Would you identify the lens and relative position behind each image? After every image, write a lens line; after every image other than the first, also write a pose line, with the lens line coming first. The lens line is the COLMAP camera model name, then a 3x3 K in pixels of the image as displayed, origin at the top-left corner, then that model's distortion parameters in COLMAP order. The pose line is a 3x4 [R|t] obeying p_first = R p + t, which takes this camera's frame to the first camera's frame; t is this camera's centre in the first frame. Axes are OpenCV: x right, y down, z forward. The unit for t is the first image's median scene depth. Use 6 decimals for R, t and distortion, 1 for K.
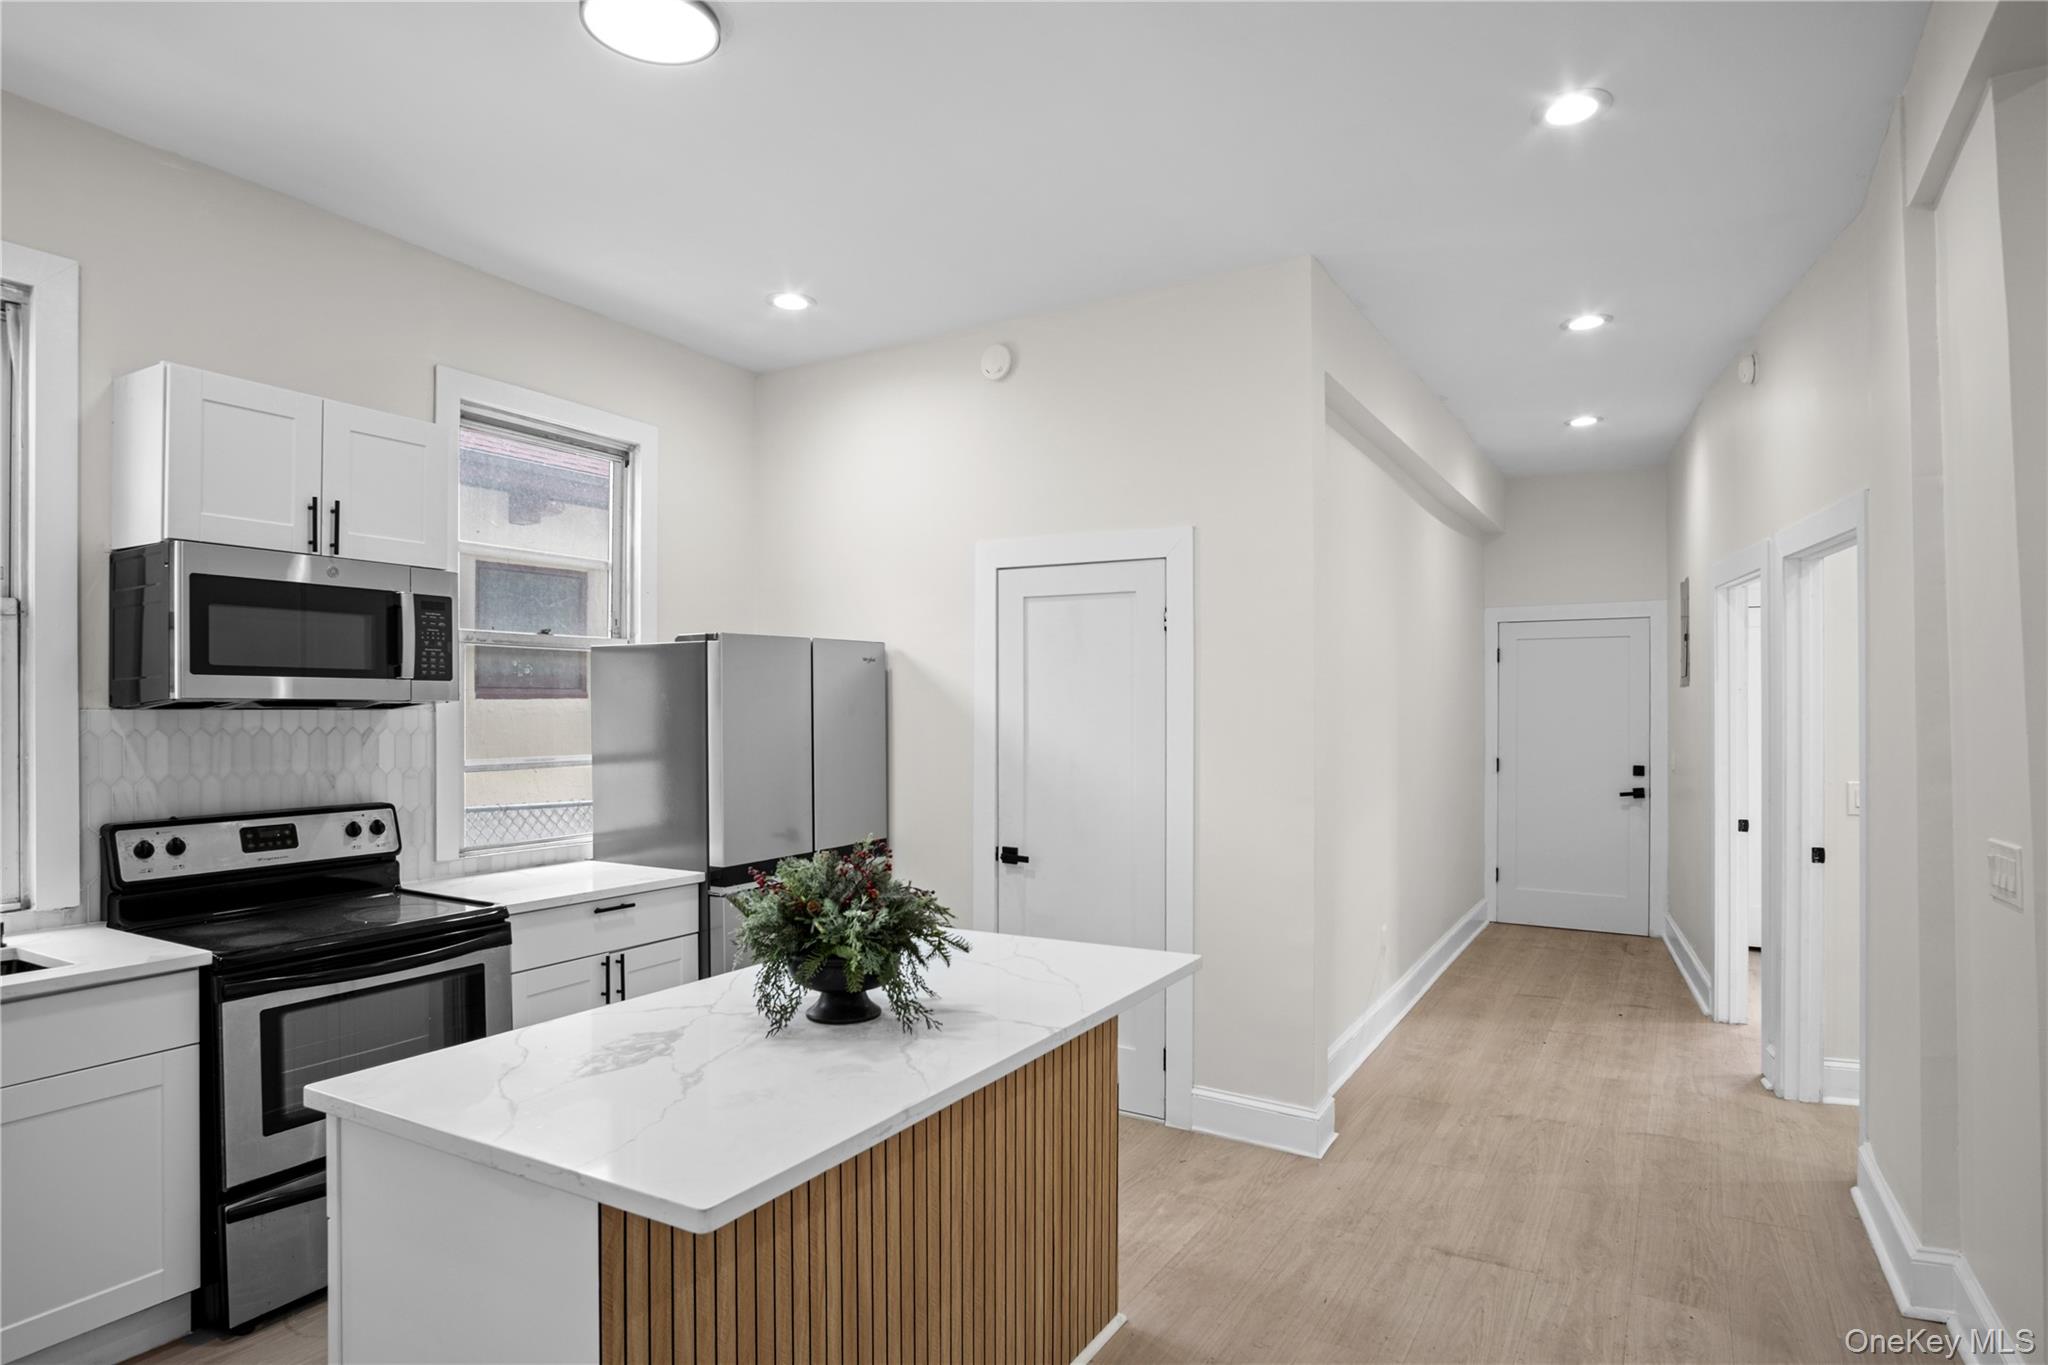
lens RADIAL K [[1100.7, 0, 1030.9], [0, 1100.7, 657.5], [0, 0, 1]] dist [-0.035095, 0.000603]
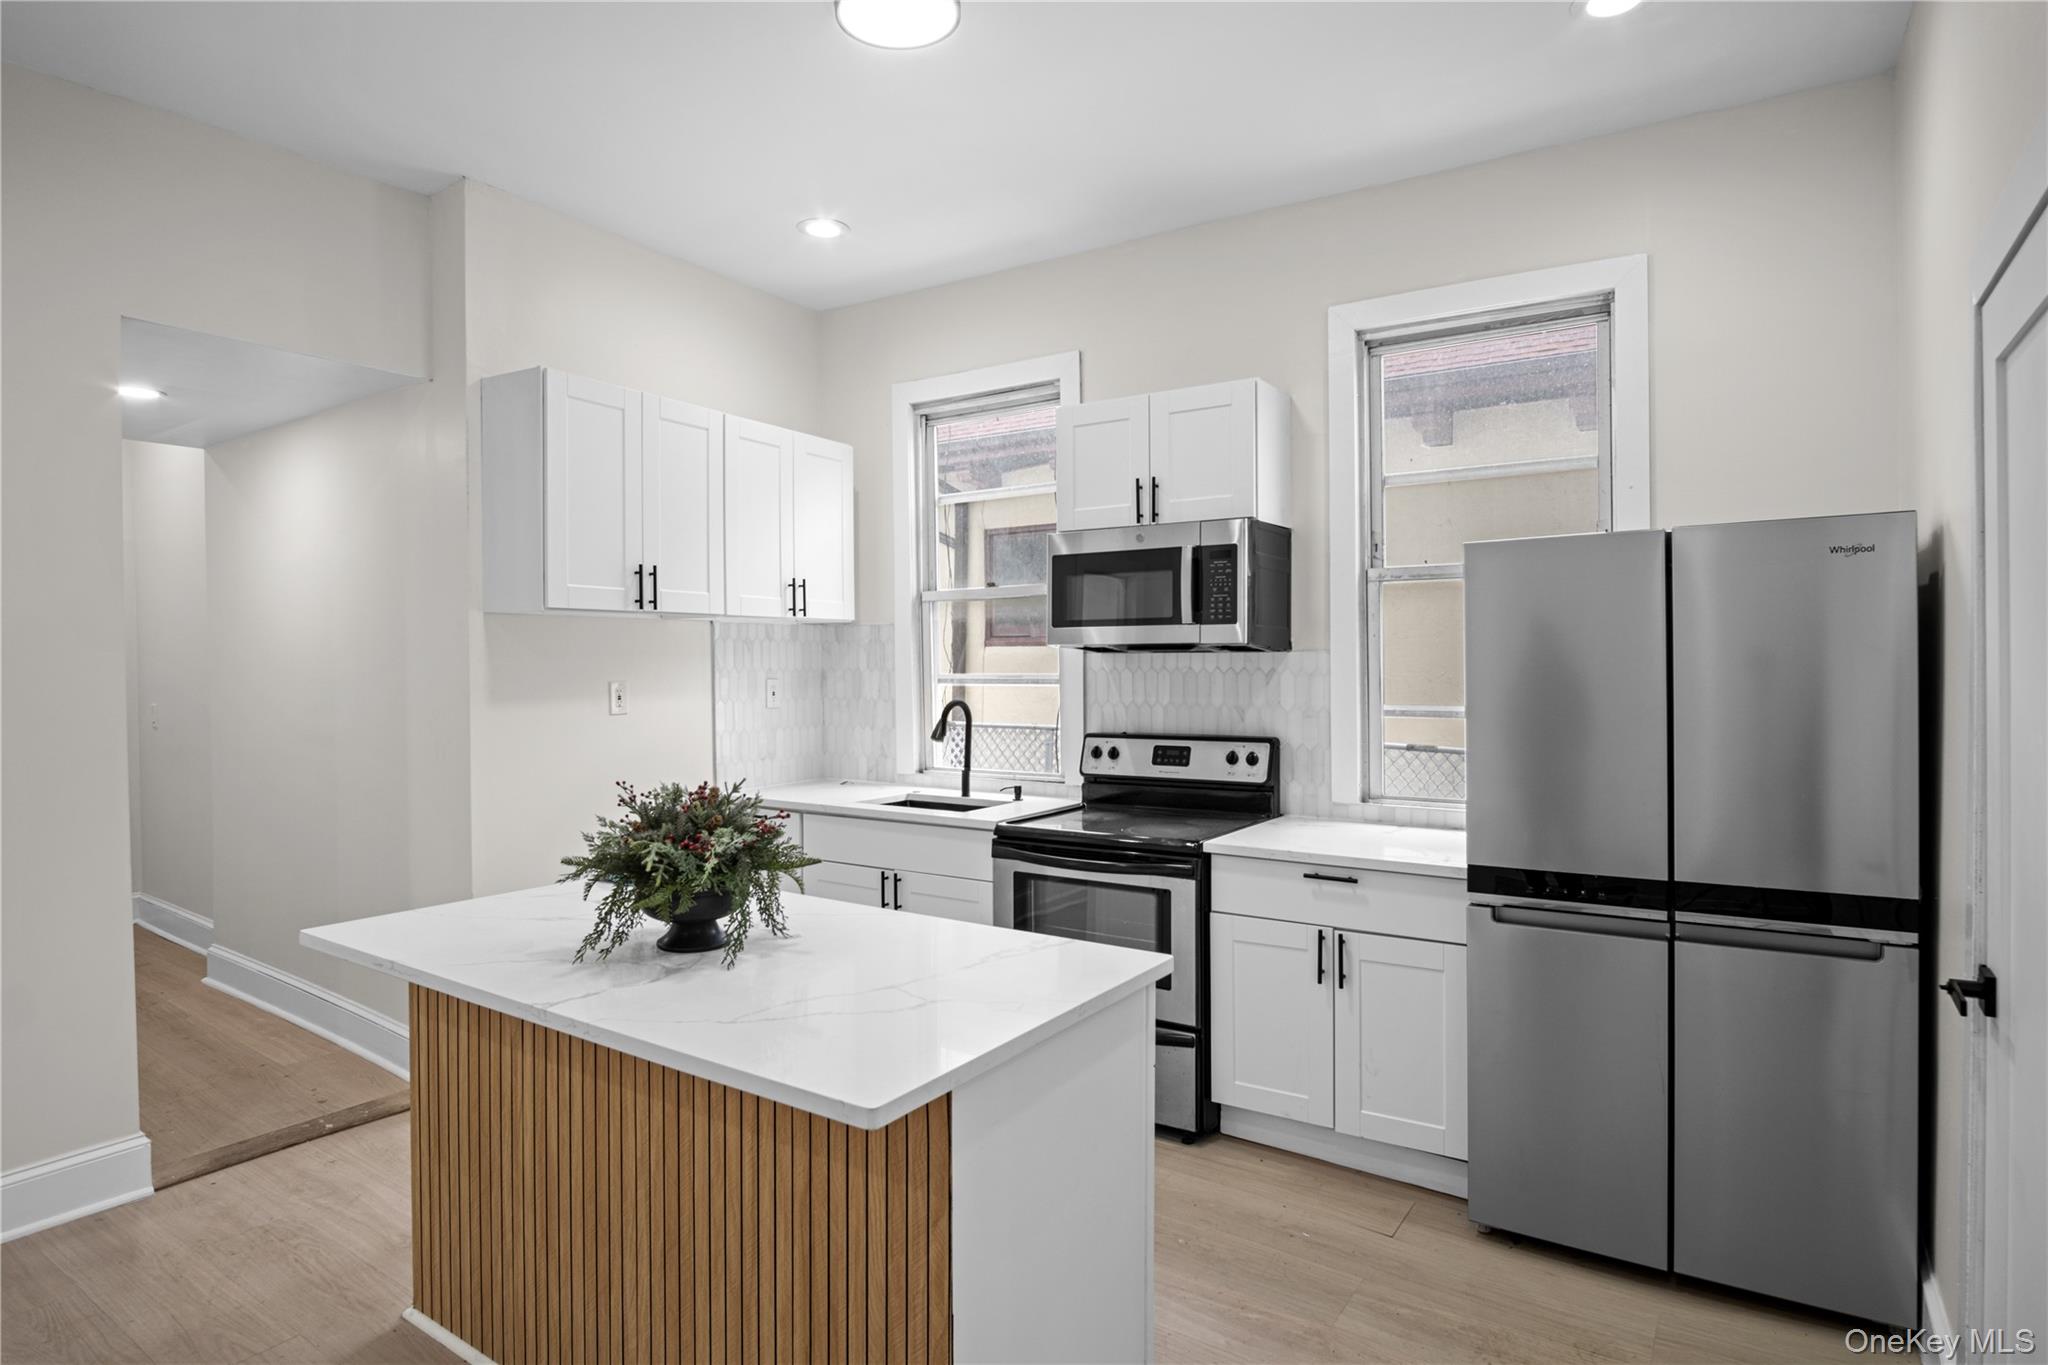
lens RADIAL K [[1100.7, 0, 1030.9], [0, 1100.7, 657.5], [0, 0, 1]] dist [-0.035095, 0.000603]
pose [[-0.066345, 0.001259, -0.997796, 0.550531], [0.051295, 0.998681, -0.002151, 0.047264], [0.996477, -0.051324, -0.066322, 0.901808]]
